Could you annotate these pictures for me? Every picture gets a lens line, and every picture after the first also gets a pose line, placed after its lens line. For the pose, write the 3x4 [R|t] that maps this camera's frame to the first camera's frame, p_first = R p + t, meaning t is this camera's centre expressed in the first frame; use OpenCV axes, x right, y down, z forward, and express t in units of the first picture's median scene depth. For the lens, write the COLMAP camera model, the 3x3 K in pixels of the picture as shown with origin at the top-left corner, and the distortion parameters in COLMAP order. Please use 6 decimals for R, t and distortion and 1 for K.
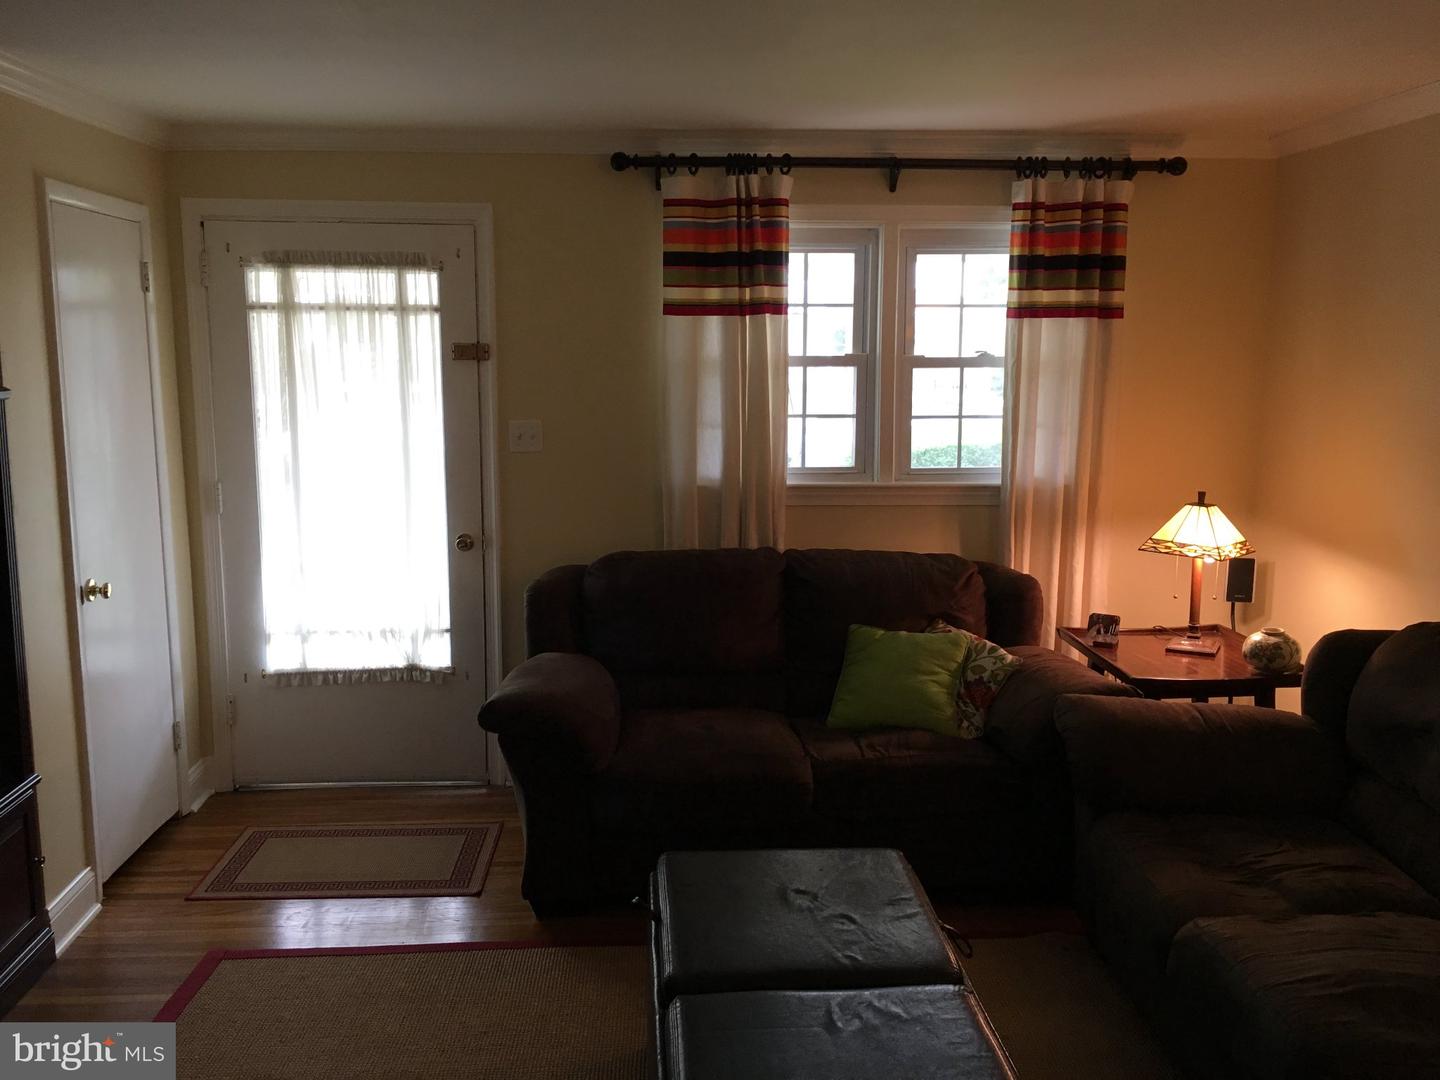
lens RADIAL K [[1231.5, 0, 714.4], [0, 1231.5, 536.6], [0, 0, 1]] dist [0.071342, -0.098618]
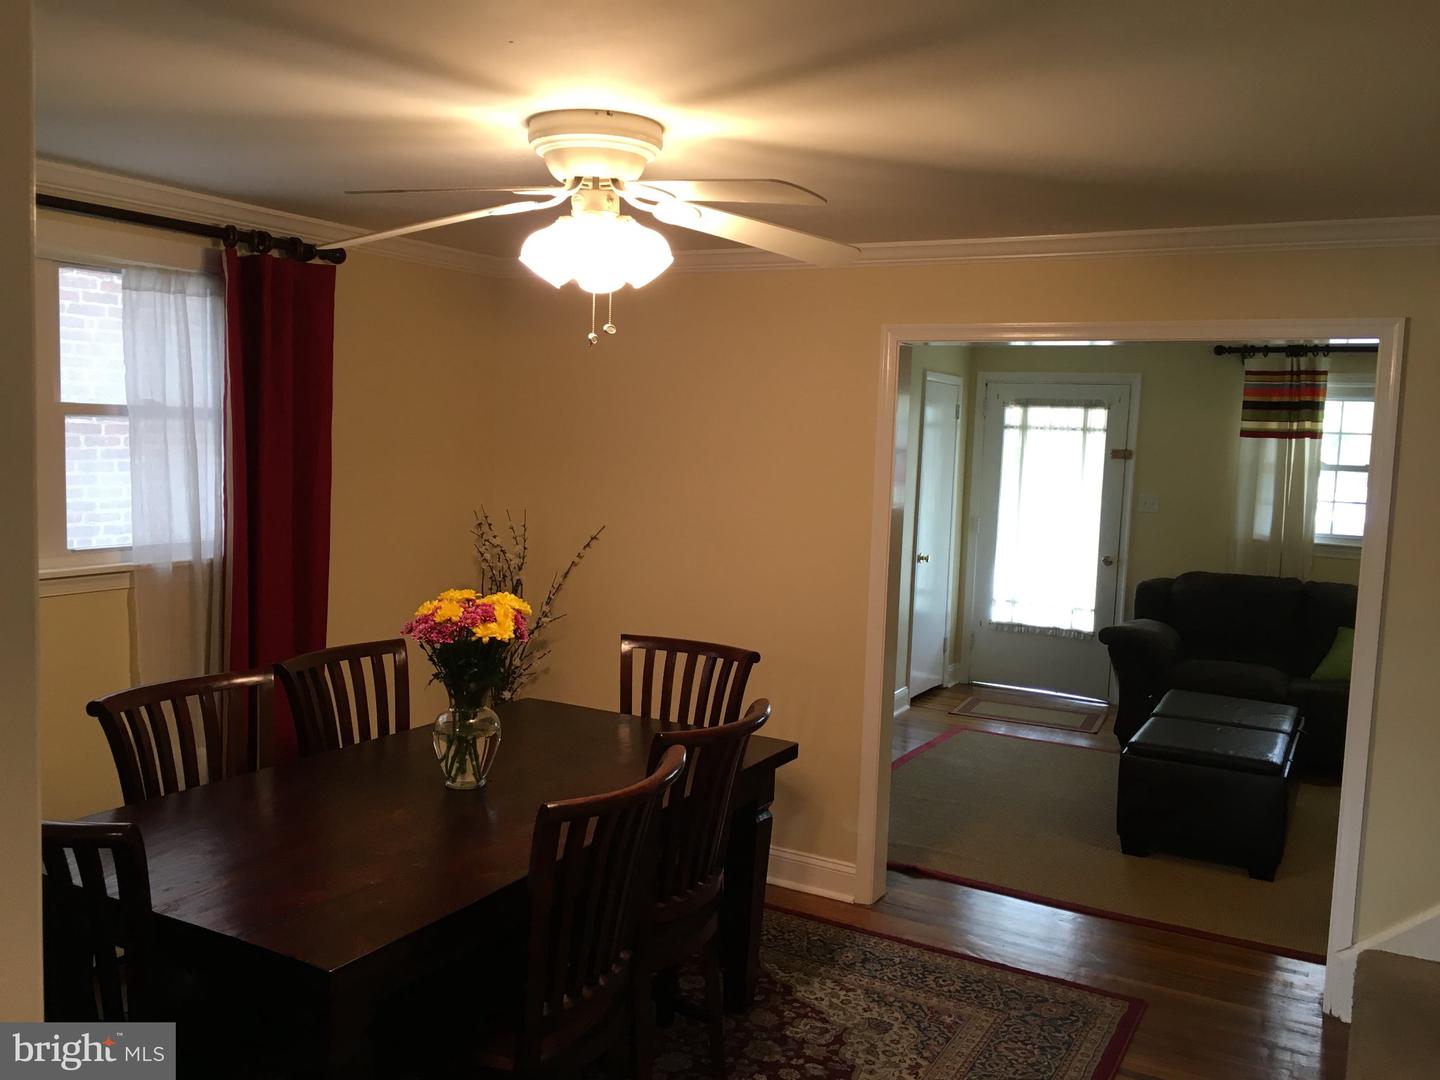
lens RADIAL K [[1231.5, 0, 725.2], [0, 1231.5, 536.2], [0, 0, 1]] dist [0.071342, -0.098618]
pose [[0.850865, 0.075640, -0.519911, 0.258291], [-0.116846, 0.992042, -0.046896, 0.120089], [0.512227, 0.100652, 0.852932, -0.815052]]
